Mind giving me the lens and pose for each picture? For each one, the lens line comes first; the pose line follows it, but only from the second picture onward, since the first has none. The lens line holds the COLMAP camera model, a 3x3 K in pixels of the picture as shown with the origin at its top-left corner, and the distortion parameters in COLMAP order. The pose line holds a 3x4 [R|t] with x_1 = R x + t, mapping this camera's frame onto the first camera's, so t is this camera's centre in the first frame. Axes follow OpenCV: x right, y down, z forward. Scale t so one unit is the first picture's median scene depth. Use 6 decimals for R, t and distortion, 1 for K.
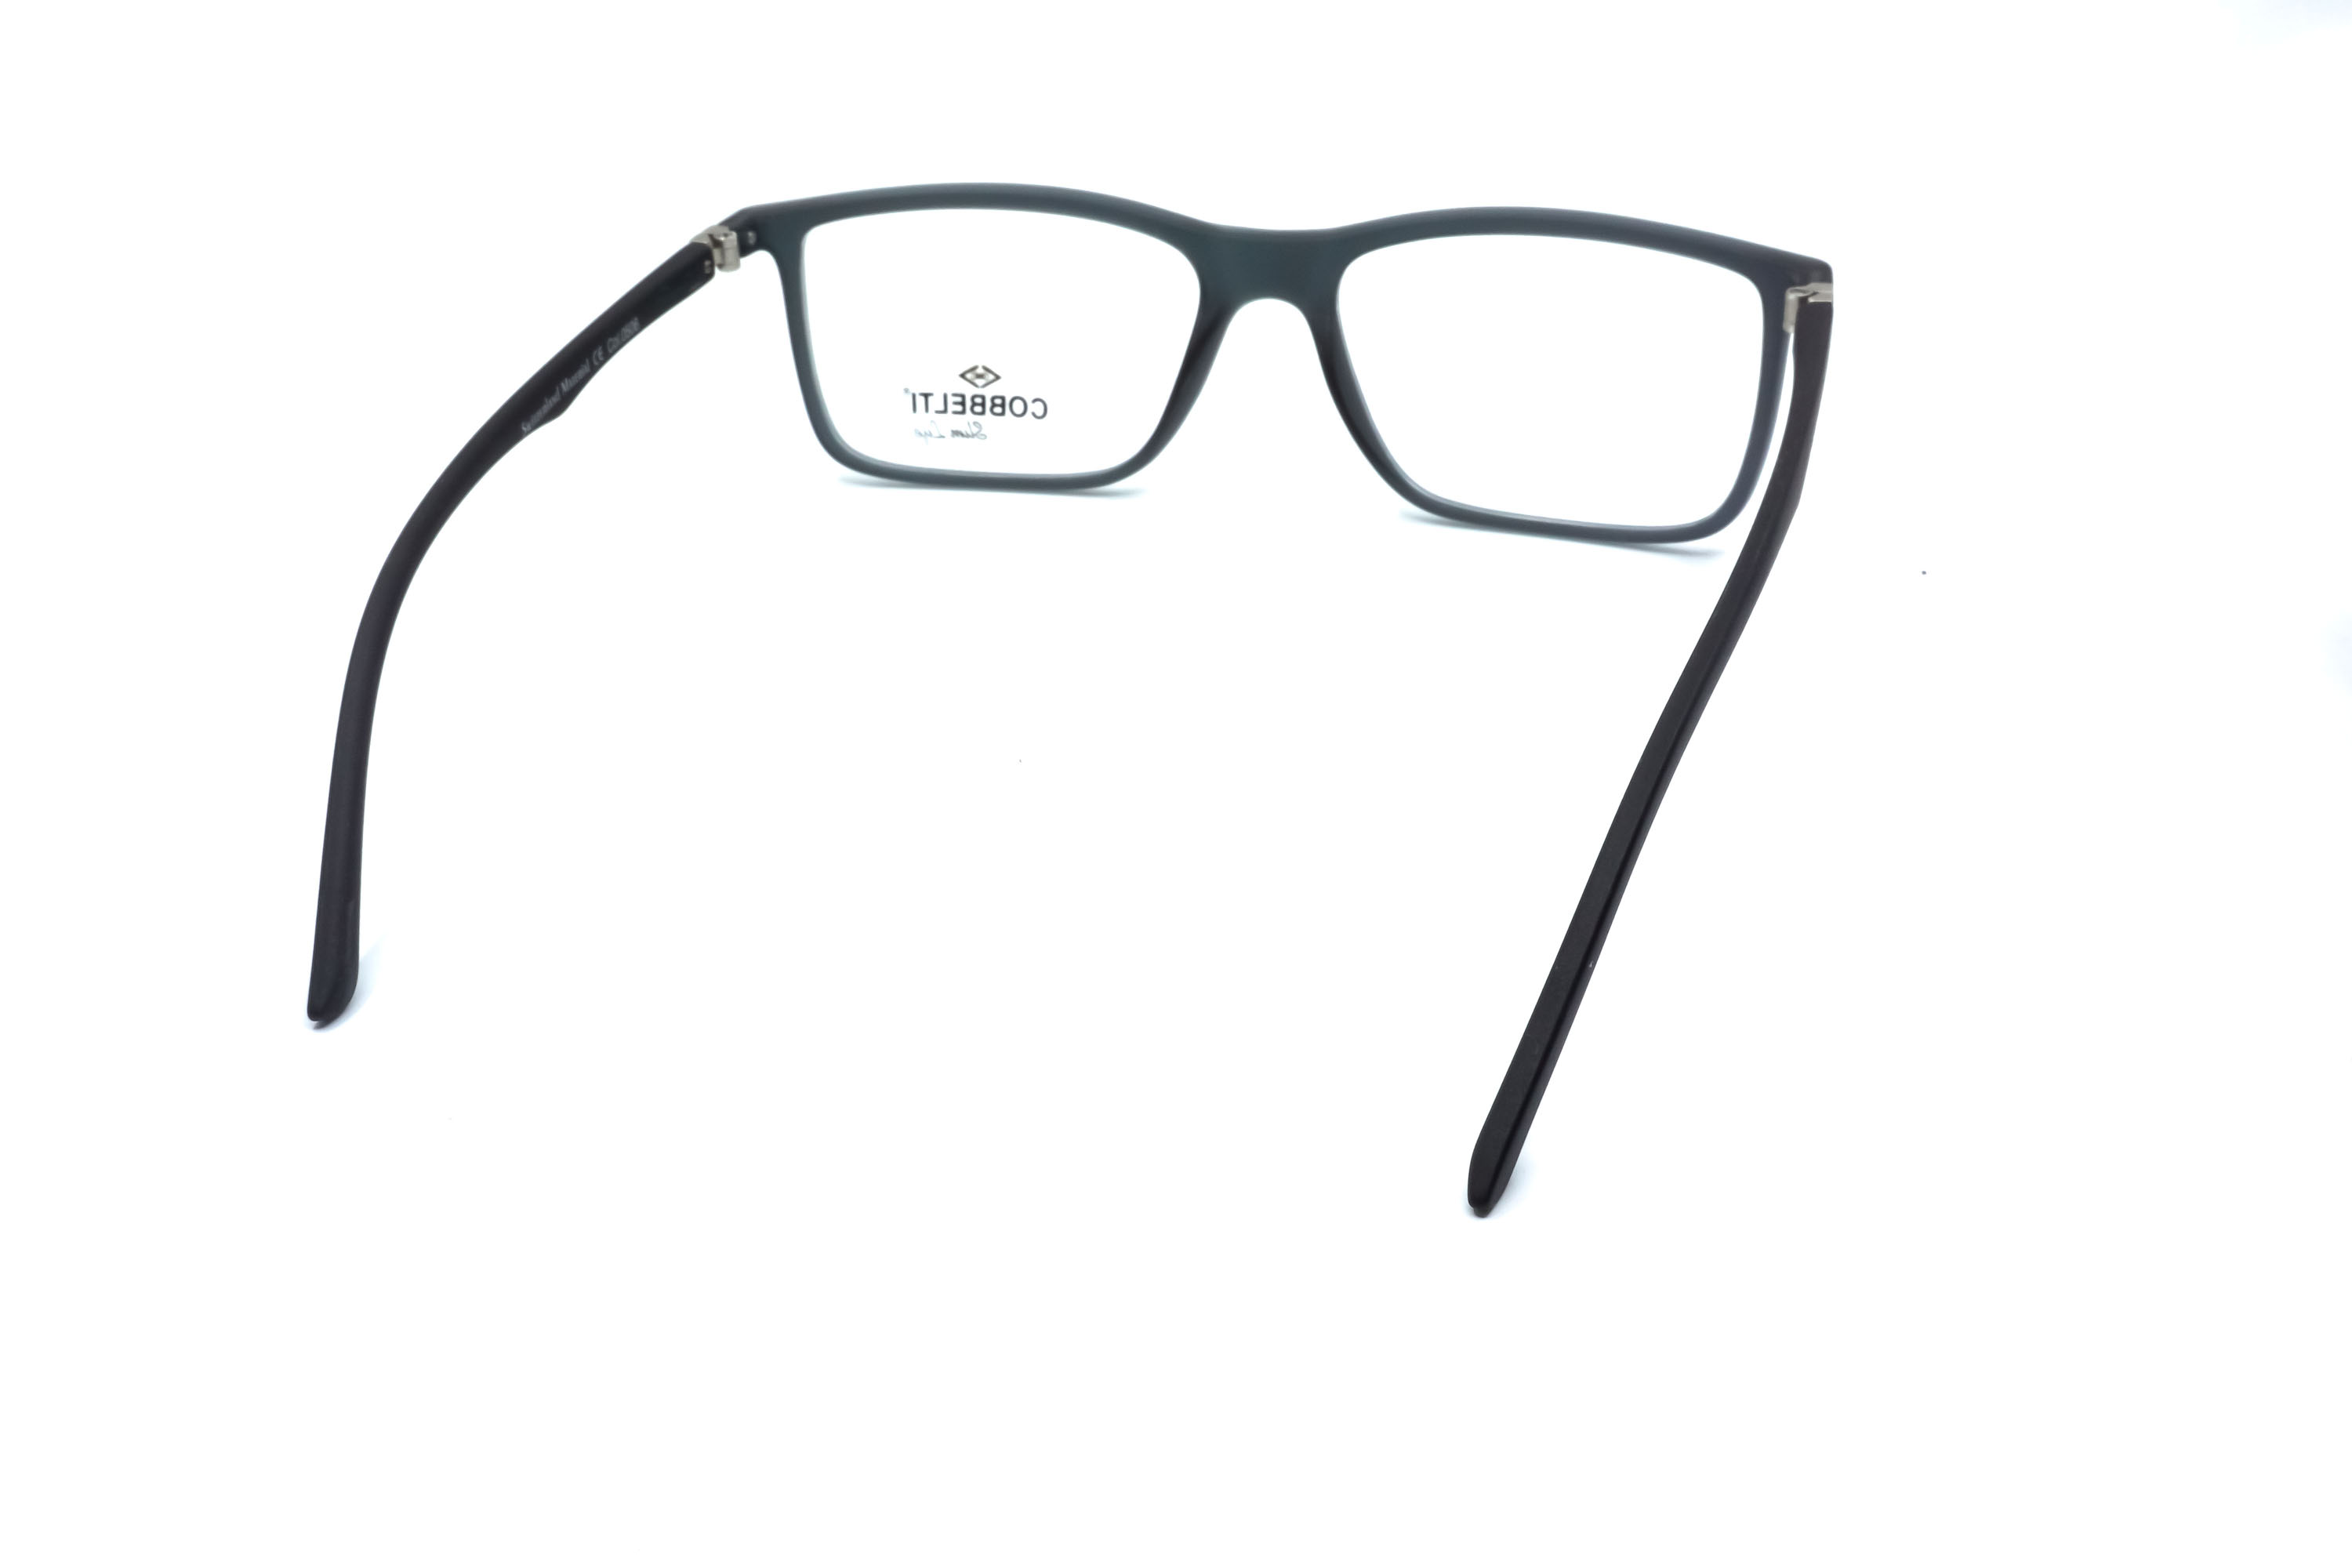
lens RADIAL K [[2604.5, 0, 1174.4], [0, 2604.5, 778.2], [0, 0, 1]] dist [0.030619, 0.000000]
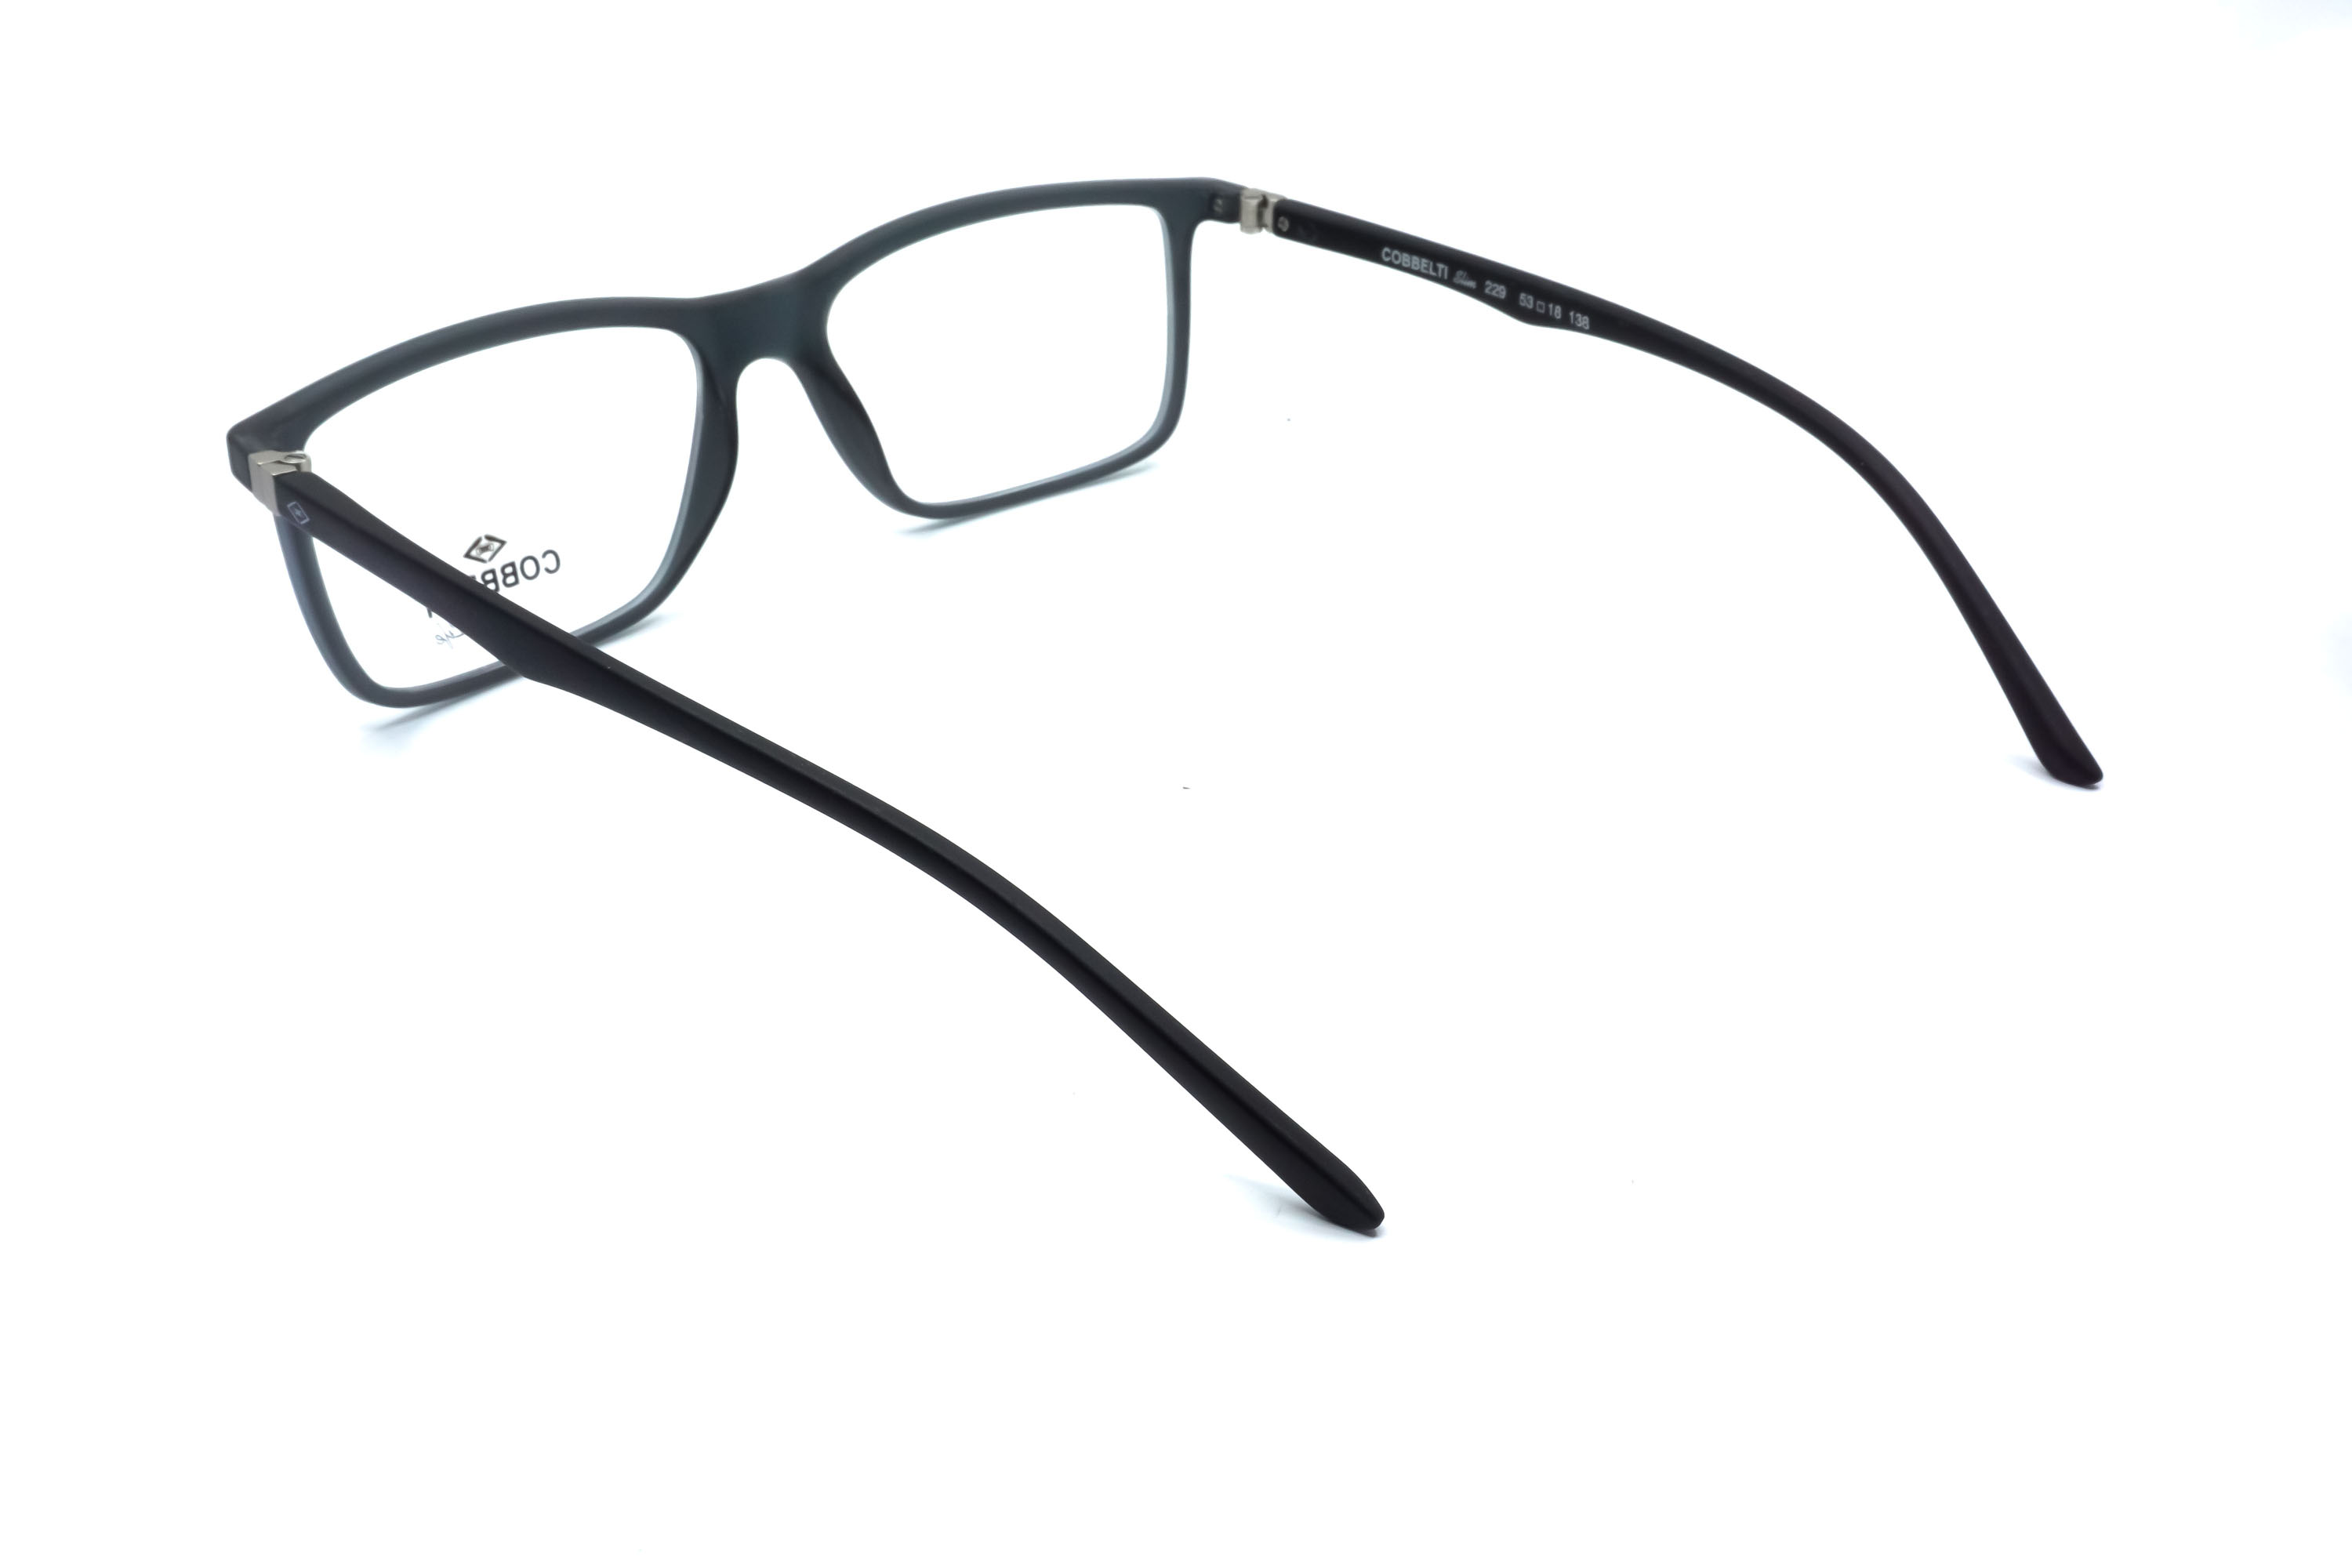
lens RADIAL K [[2604.5, 0, 1174.7], [0, 2604.5, 778.7], [0, 0, 1]] dist [0.030619, 0.000000]
pose [[0.496219, -0.374901, 0.783081, -0.662562], [0.402281, 0.898580, 0.175281, -0.146901], [-0.769374, 0.228041, 0.596708, 0.340698]]
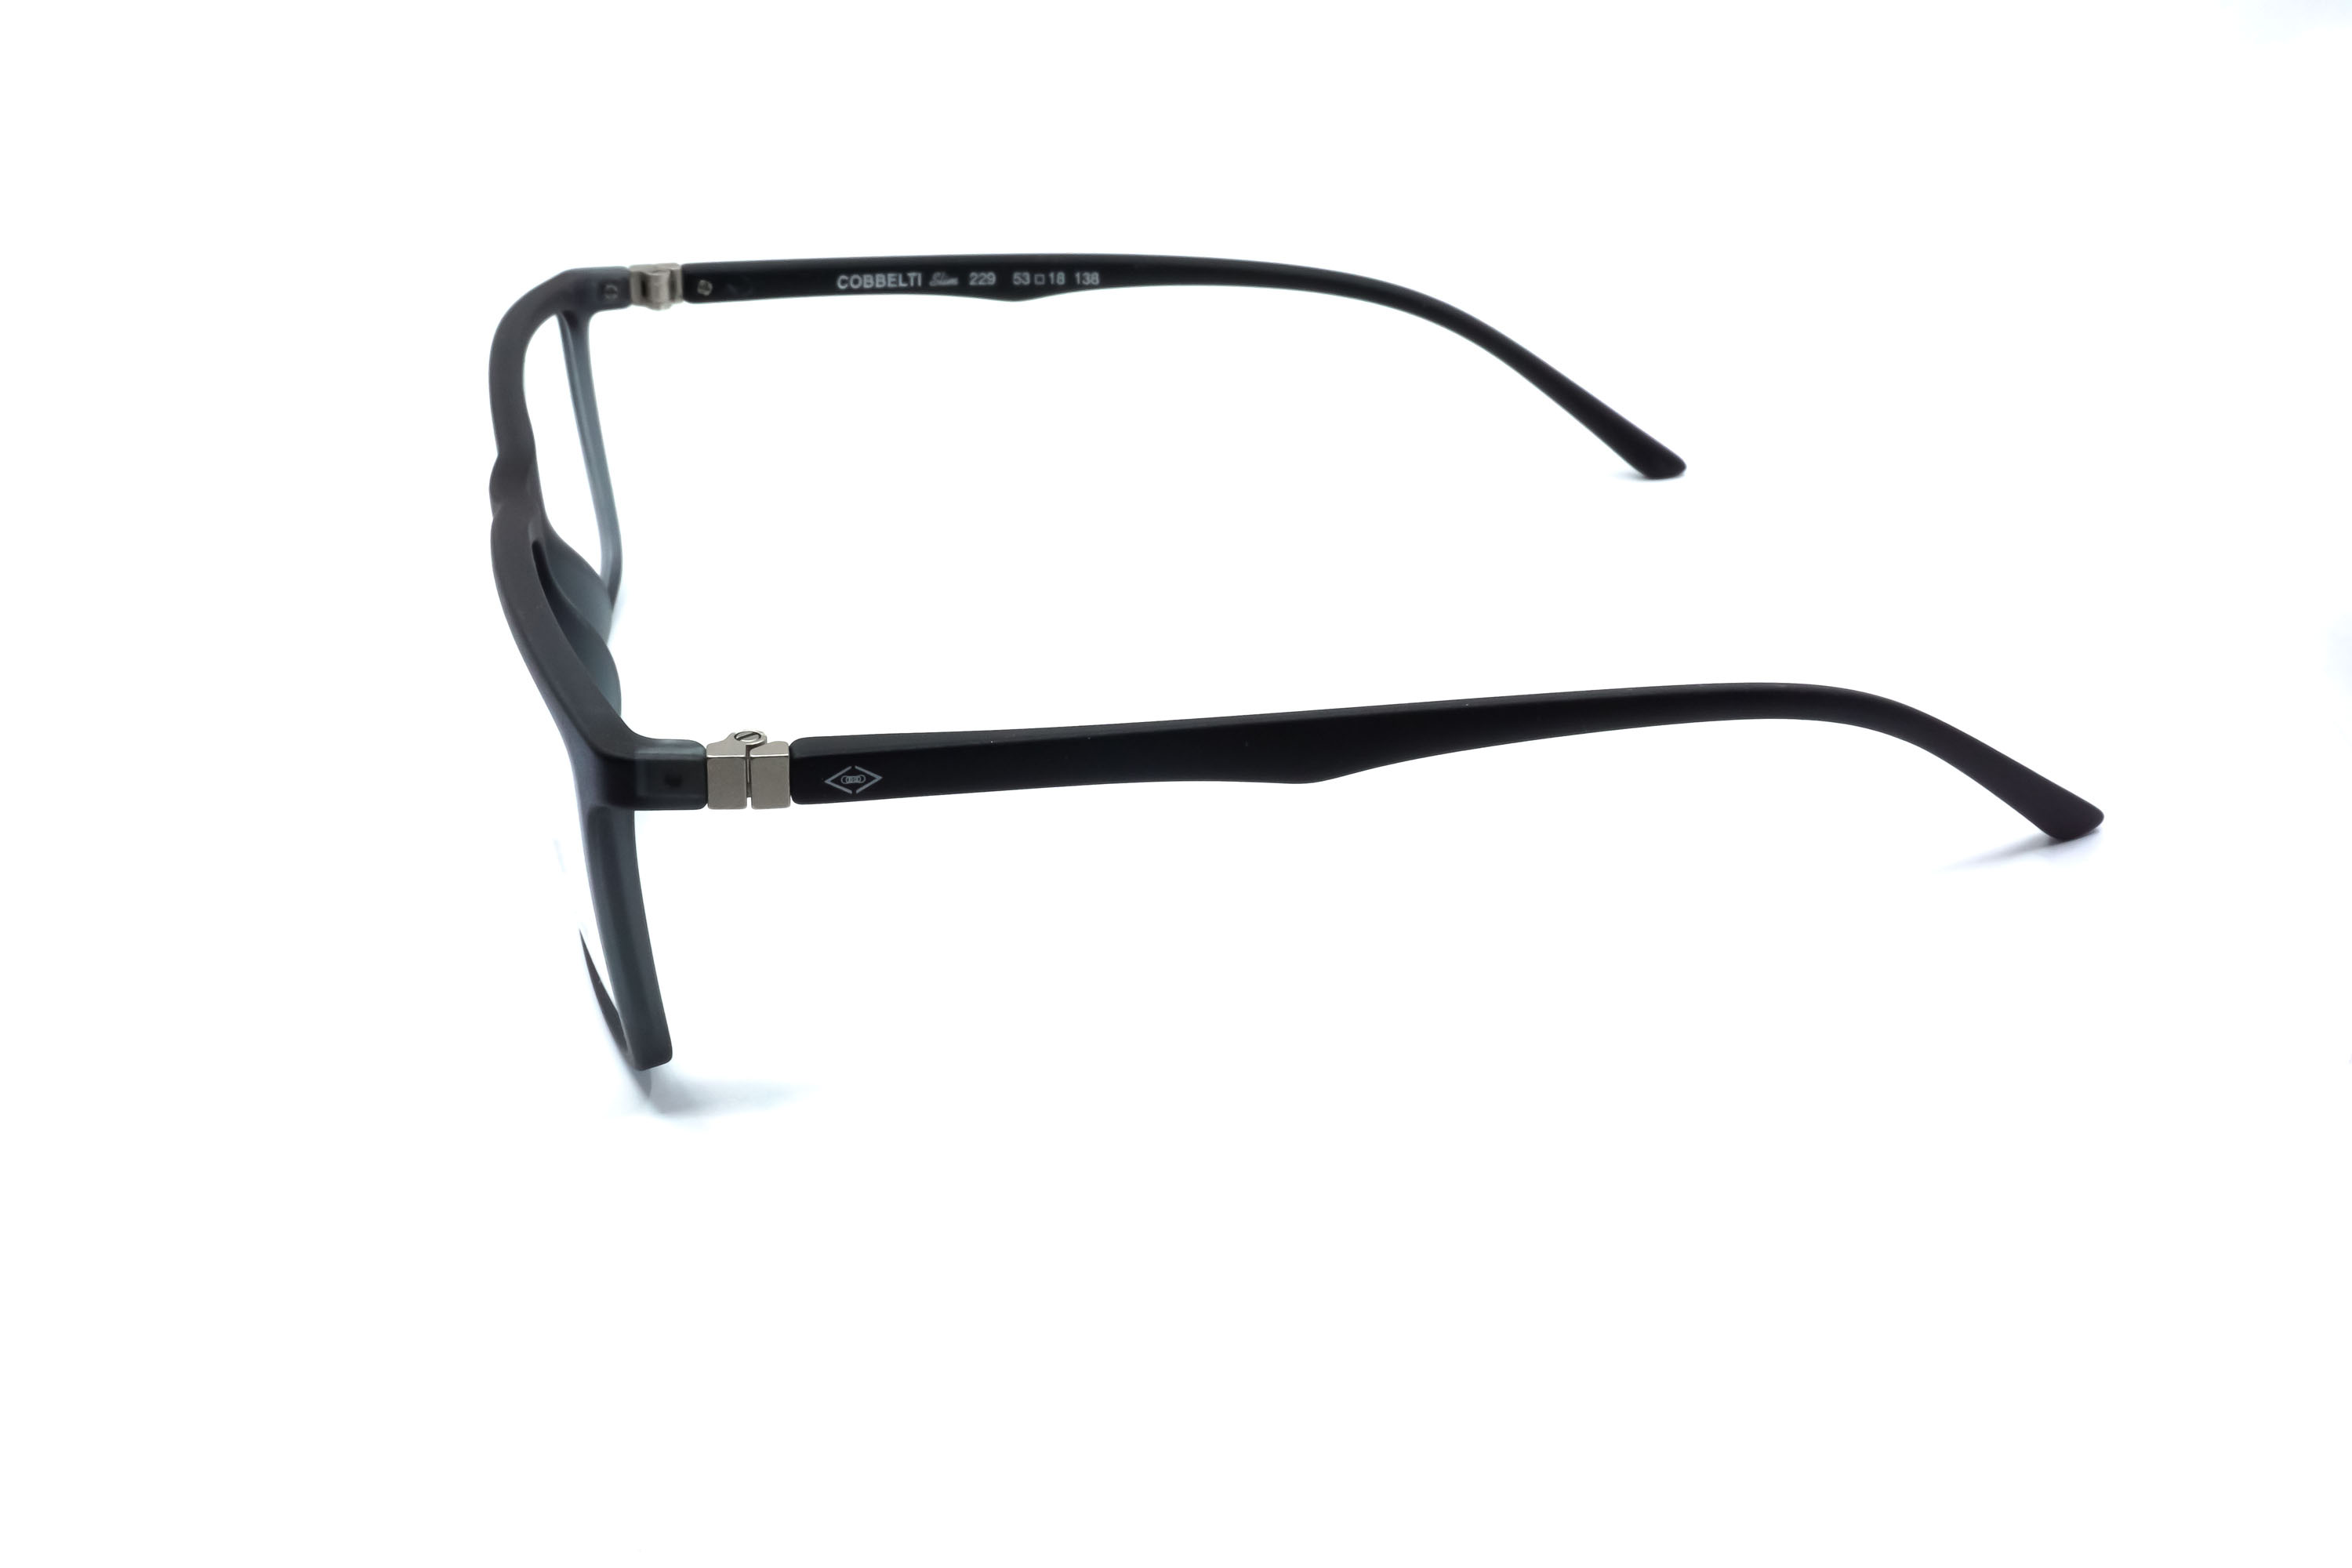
lens RADIAL K [[2604.5, 0, 1177.6], [0, 2604.5, 774.0], [0, 0, 1]] dist [0.030619, 0.000000]
pose [[-0.503901, -0.348071, 0.790525, -0.674311], [0.426591, 0.695521, 0.578161, -0.489238], [-0.751068, 0.628567, -0.201990, 1.014265]]
